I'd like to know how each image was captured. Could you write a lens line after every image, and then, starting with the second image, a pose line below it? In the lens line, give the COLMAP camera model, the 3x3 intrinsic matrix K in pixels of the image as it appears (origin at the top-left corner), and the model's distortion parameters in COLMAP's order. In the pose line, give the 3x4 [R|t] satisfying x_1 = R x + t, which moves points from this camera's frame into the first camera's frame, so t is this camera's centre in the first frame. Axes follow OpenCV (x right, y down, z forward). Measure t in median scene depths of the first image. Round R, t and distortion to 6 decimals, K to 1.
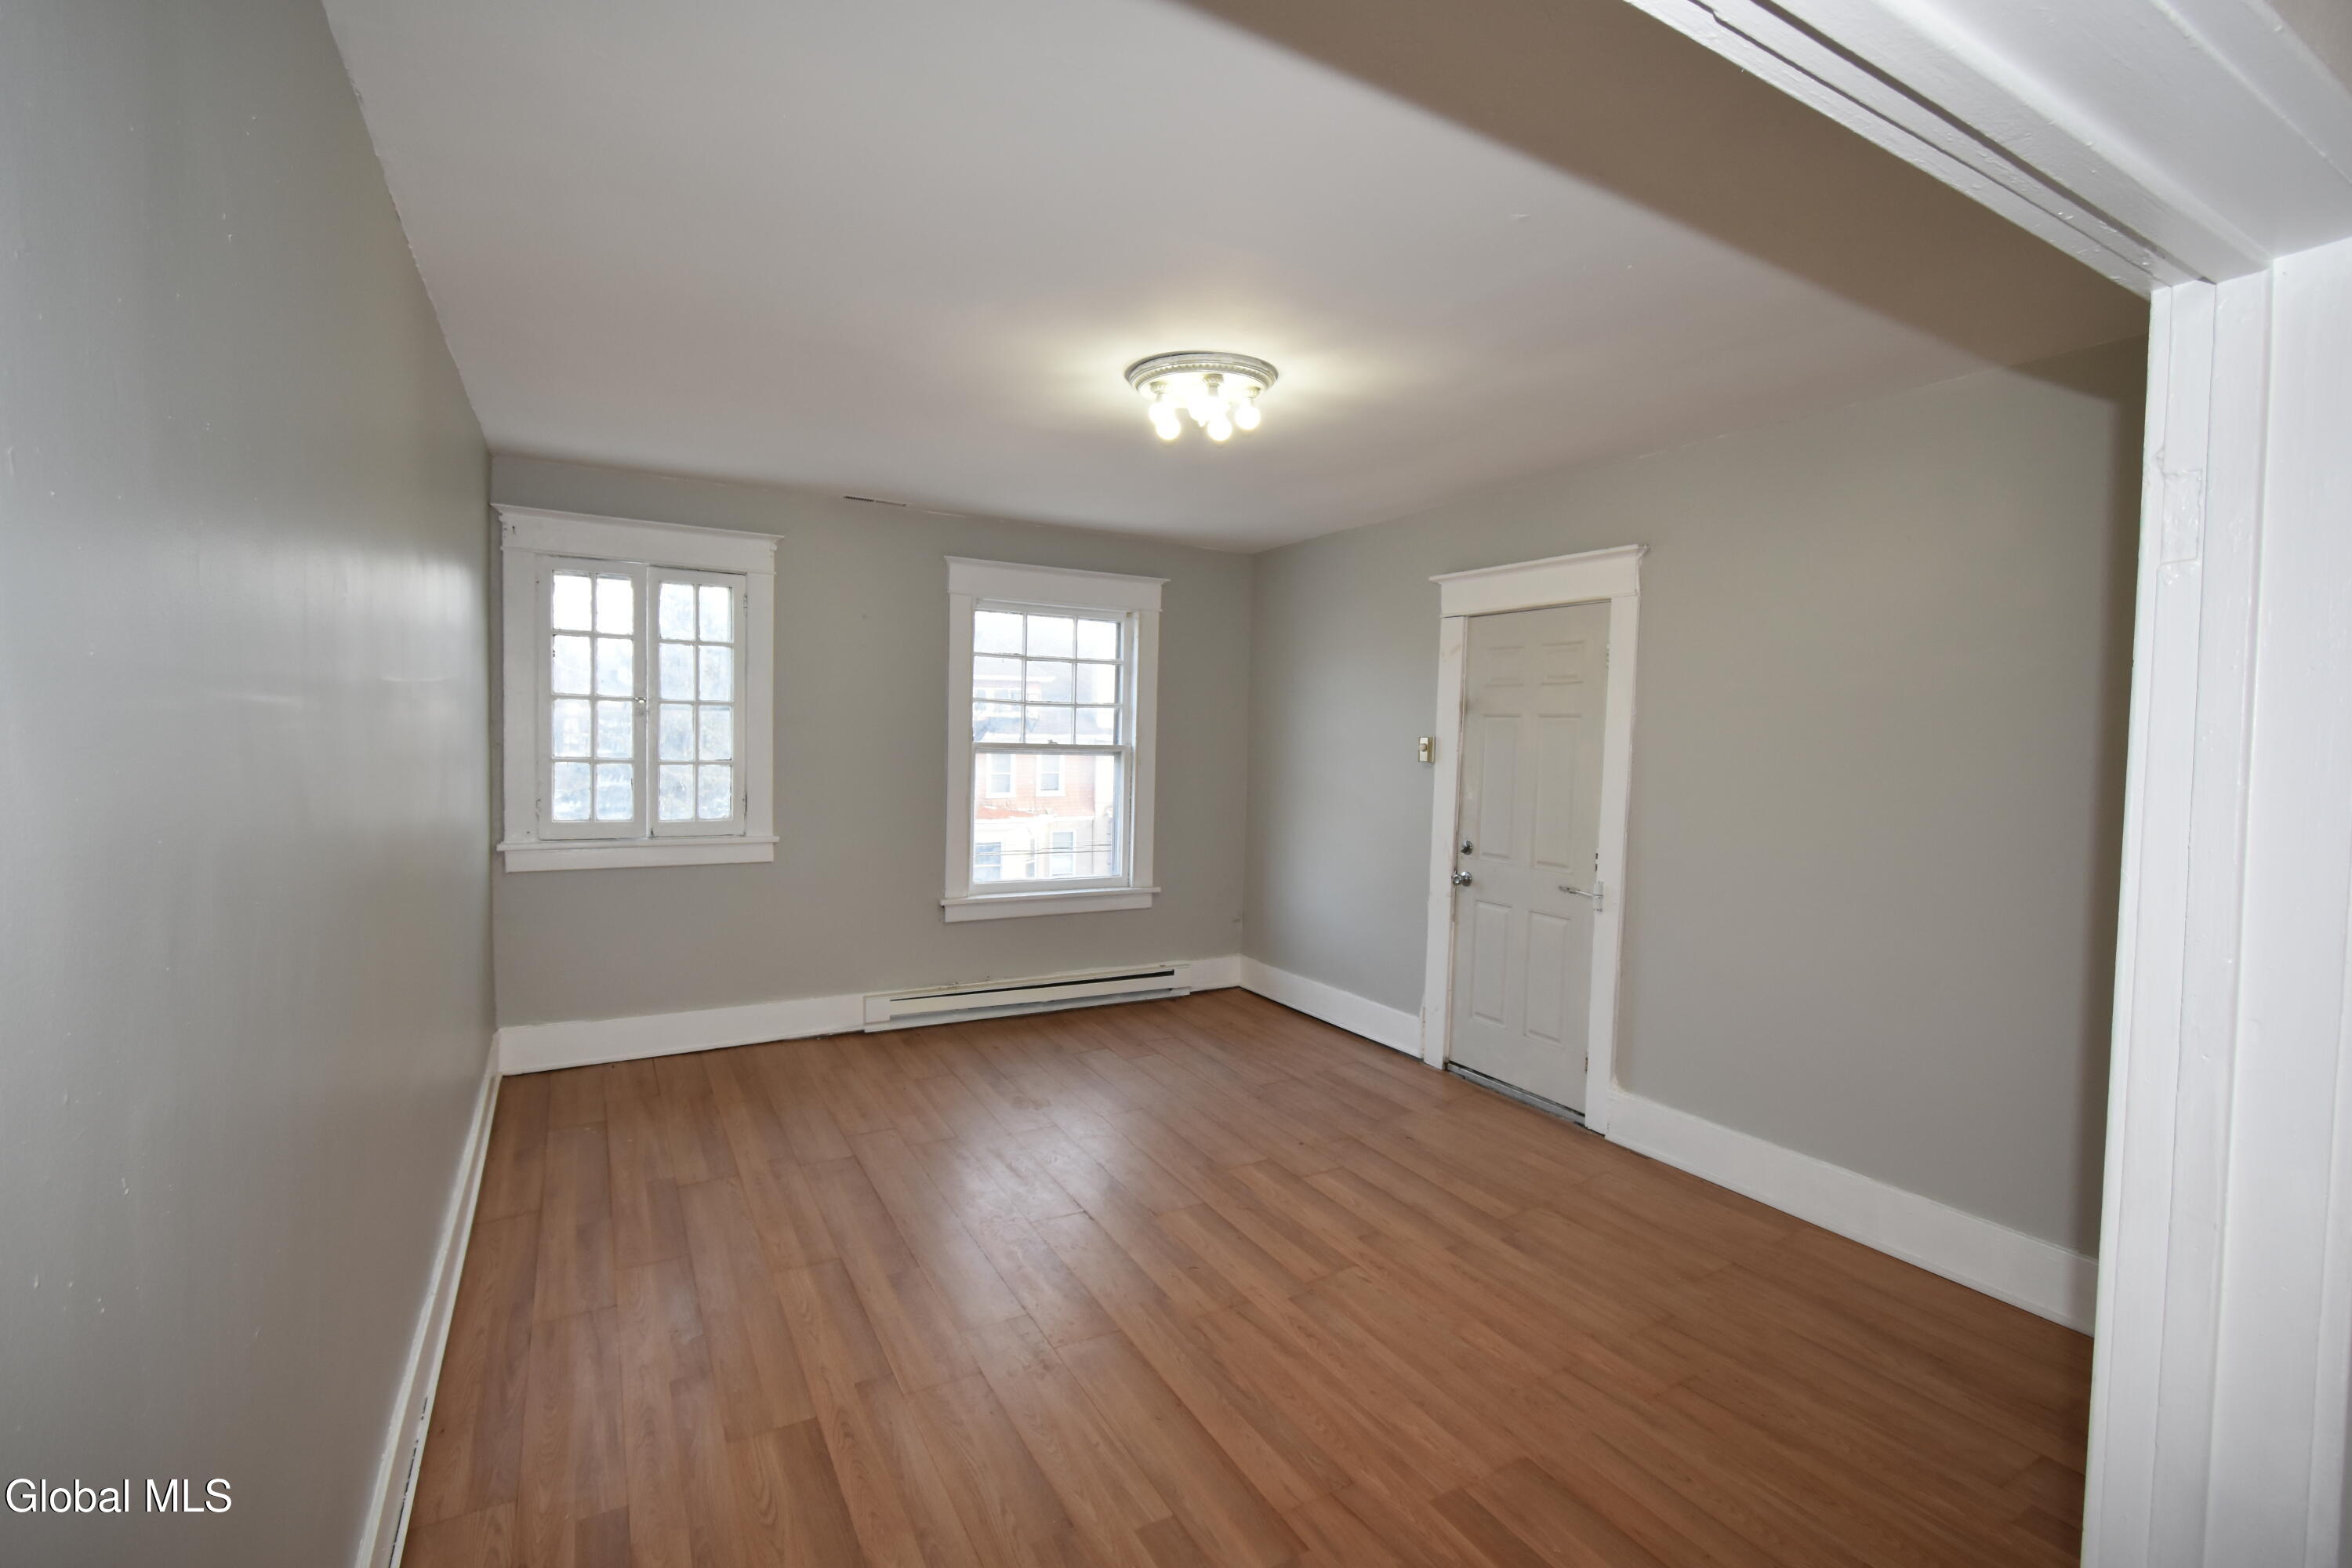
lens RADIAL K [[1039.4, 0, 1174.0], [0, 1039.4, 782.1], [0, 0, 1]] dist [0.005913, 0.000169]
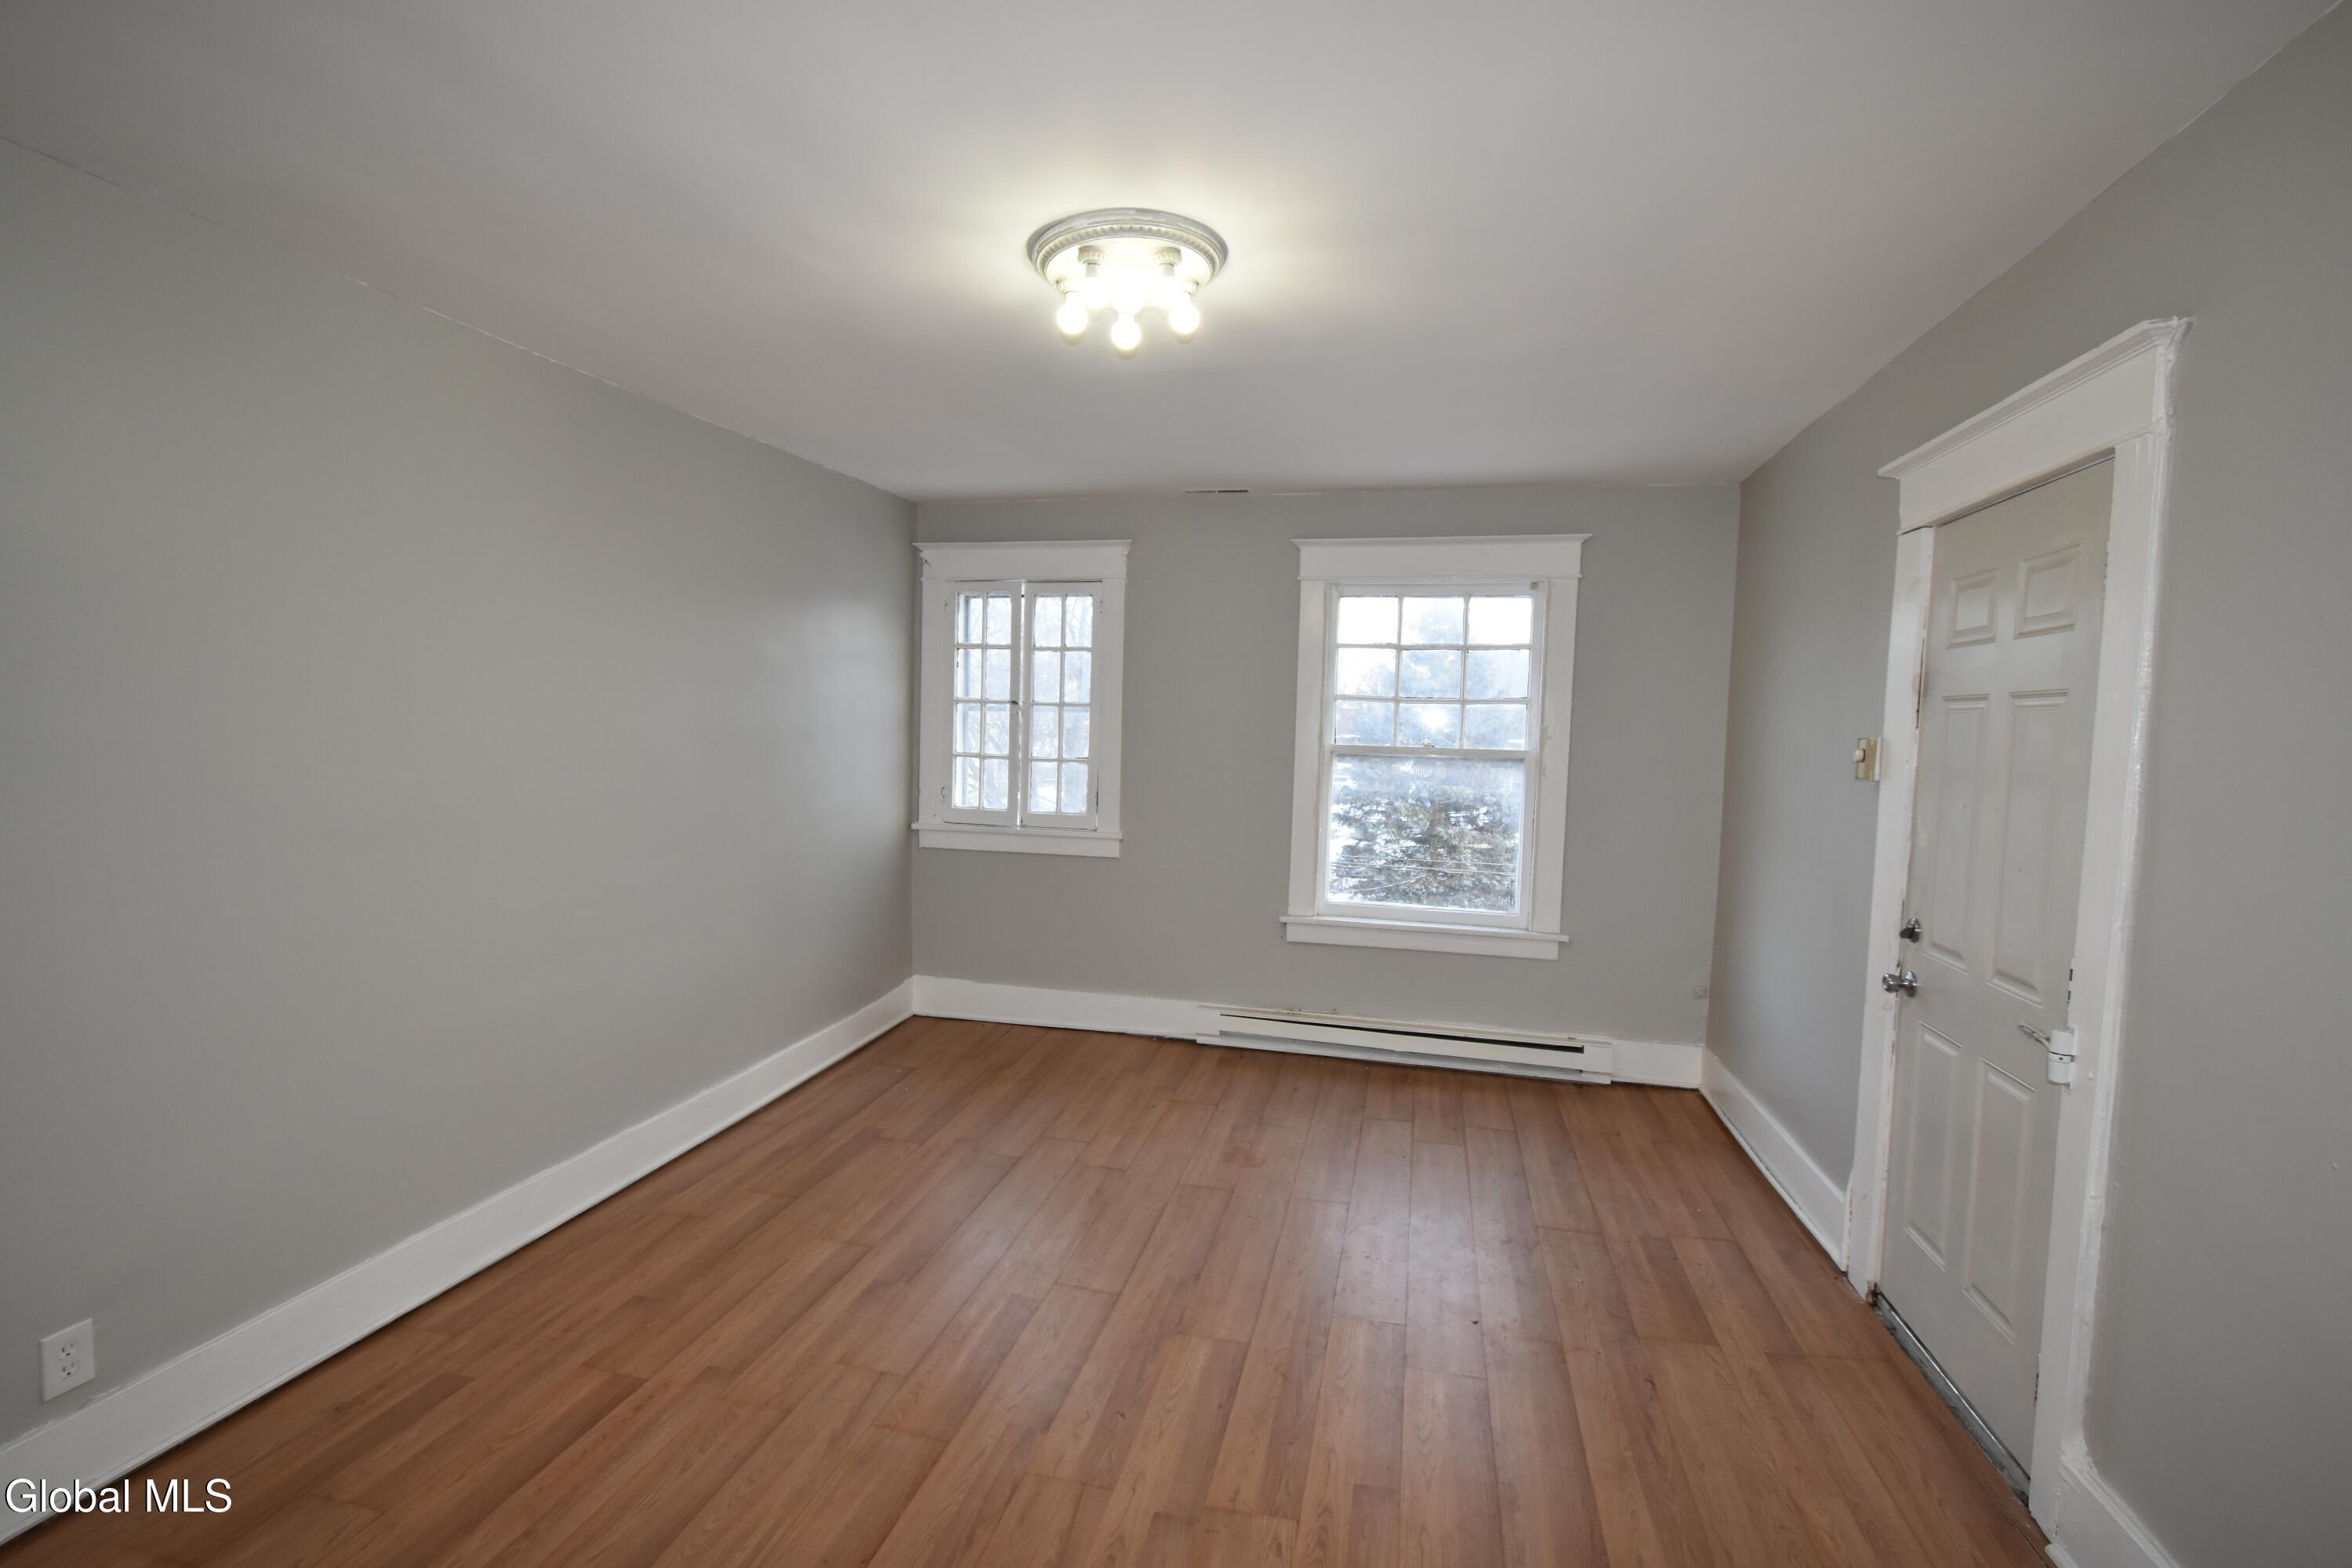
lens RADIAL K [[1039.4, 0, 1167.8], [0, 1039.4, 778.1], [0, 0, 1]] dist [0.005913, 0.000169]
pose [[0.729978, 0.028596, -0.682873, 0.360813], [-0.038738, 0.999249, 0.000434, -0.004758], [0.682372, 0.026136, 0.730537, 0.287498]]
